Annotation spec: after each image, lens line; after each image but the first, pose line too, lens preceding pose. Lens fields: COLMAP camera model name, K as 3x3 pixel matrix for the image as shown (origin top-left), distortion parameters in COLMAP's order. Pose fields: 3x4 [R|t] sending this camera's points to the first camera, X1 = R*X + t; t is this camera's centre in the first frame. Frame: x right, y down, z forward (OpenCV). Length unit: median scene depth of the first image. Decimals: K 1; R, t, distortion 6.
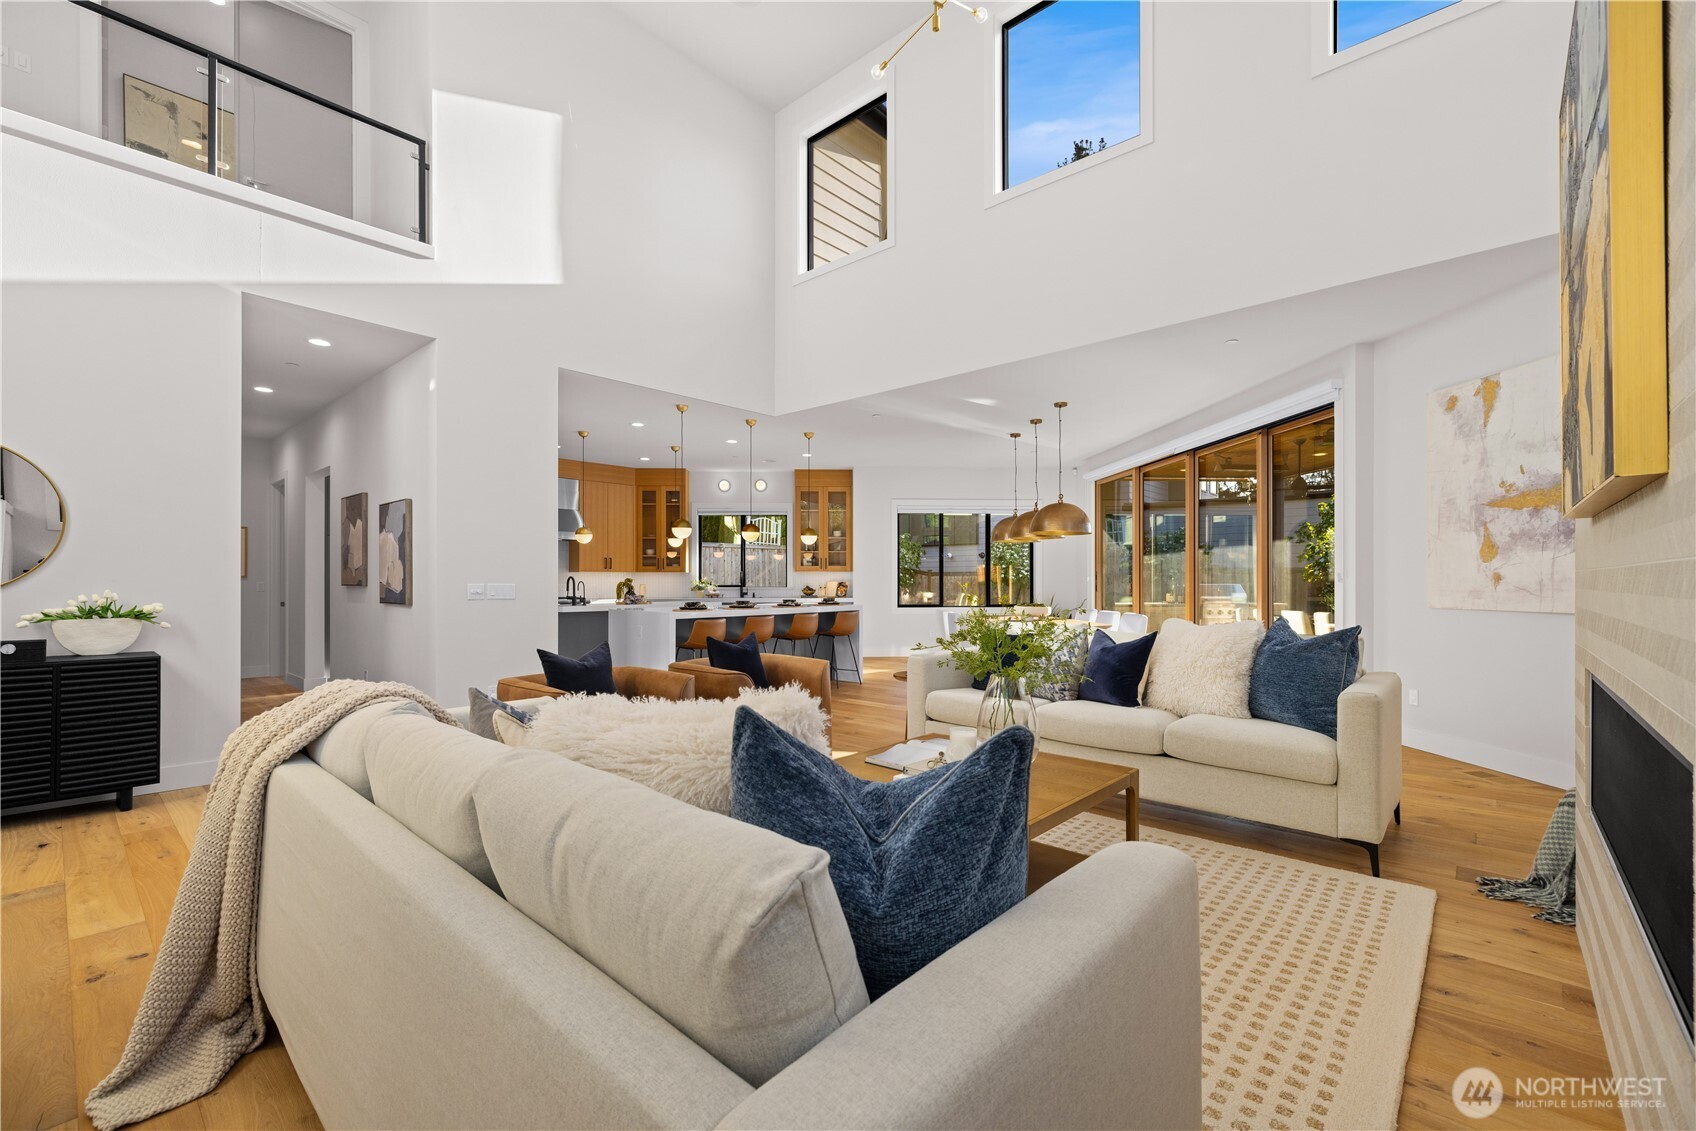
lens RADIAL K [[720.8, 0, 840.7], [0, 720.8, 577.1], [0, 0, 1]] dist [0.001795, -0.000331]
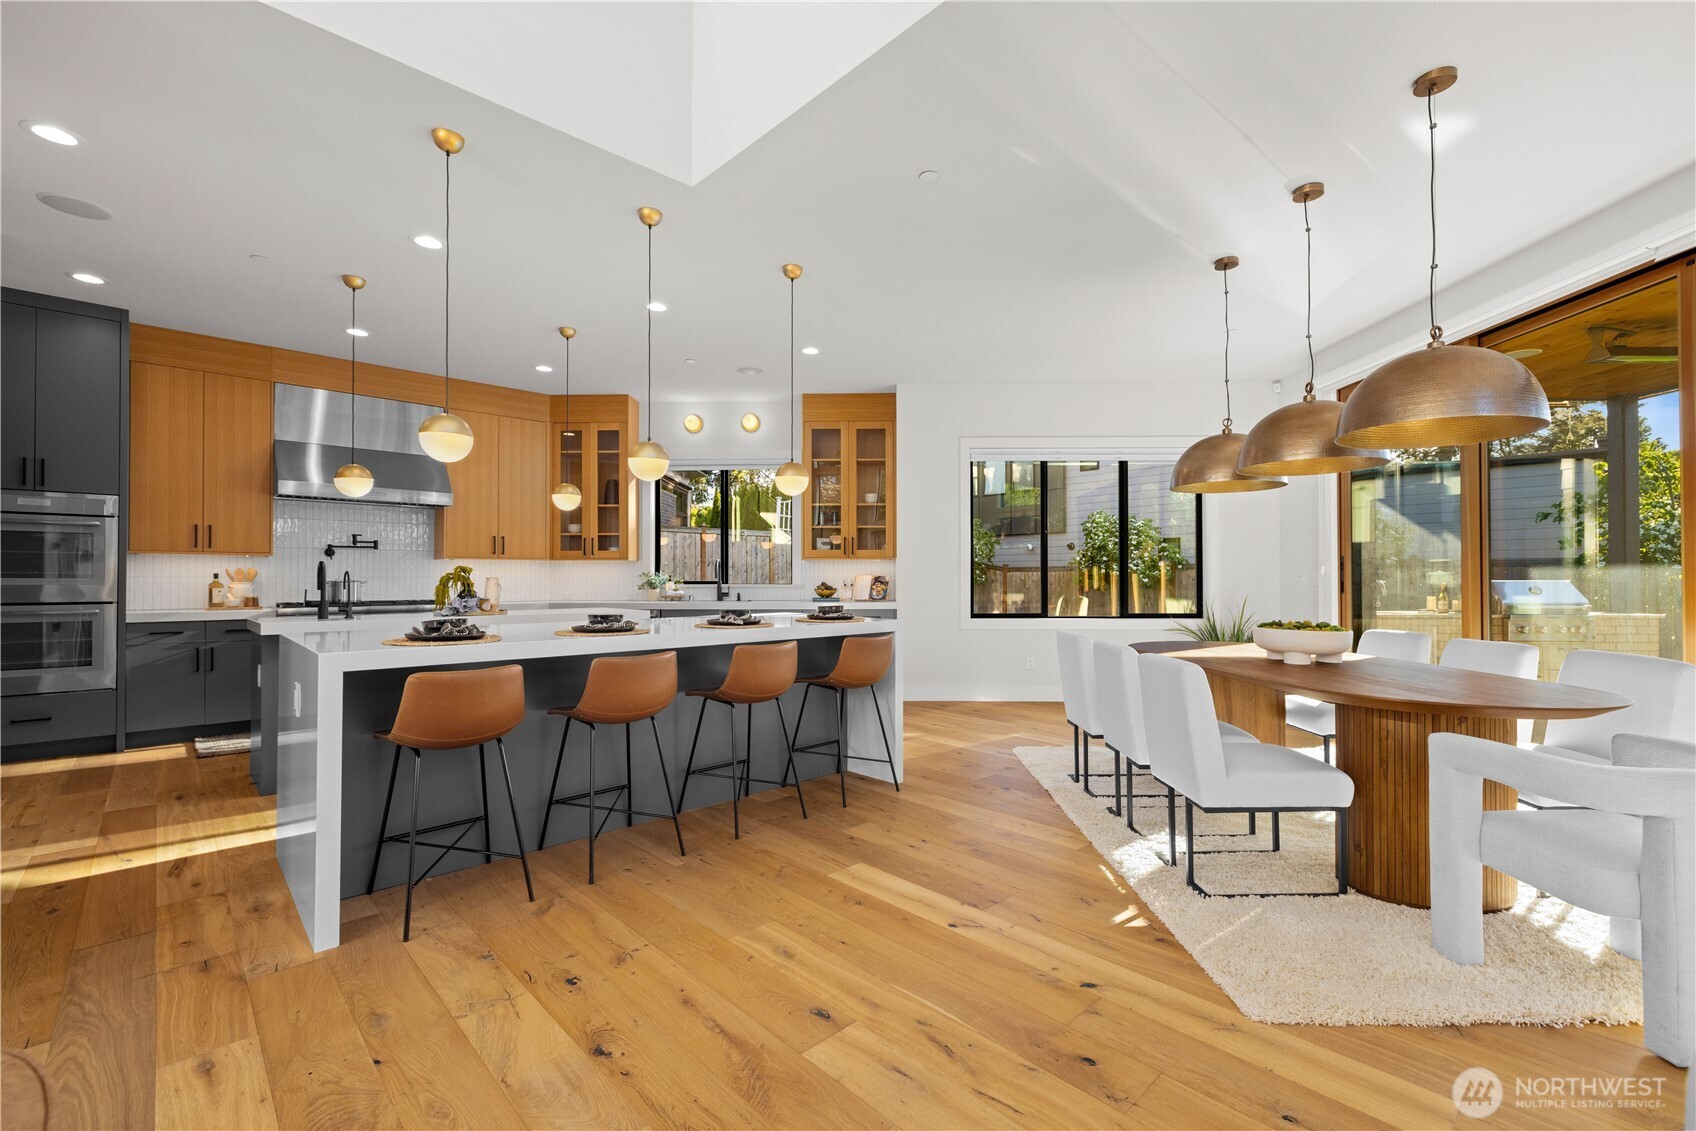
lens RADIAL K [[720.8, 0, 854.0], [0, 720.8, 573.9], [0, 0, 1]] dist [0.001795, -0.000331]
pose [[0.997613, 0.000660, -0.069045, 0.023641], [-0.000924, 0.999992, -0.003787, 0.007134], [0.069042, 0.003842, 0.997606, 0.388556]]
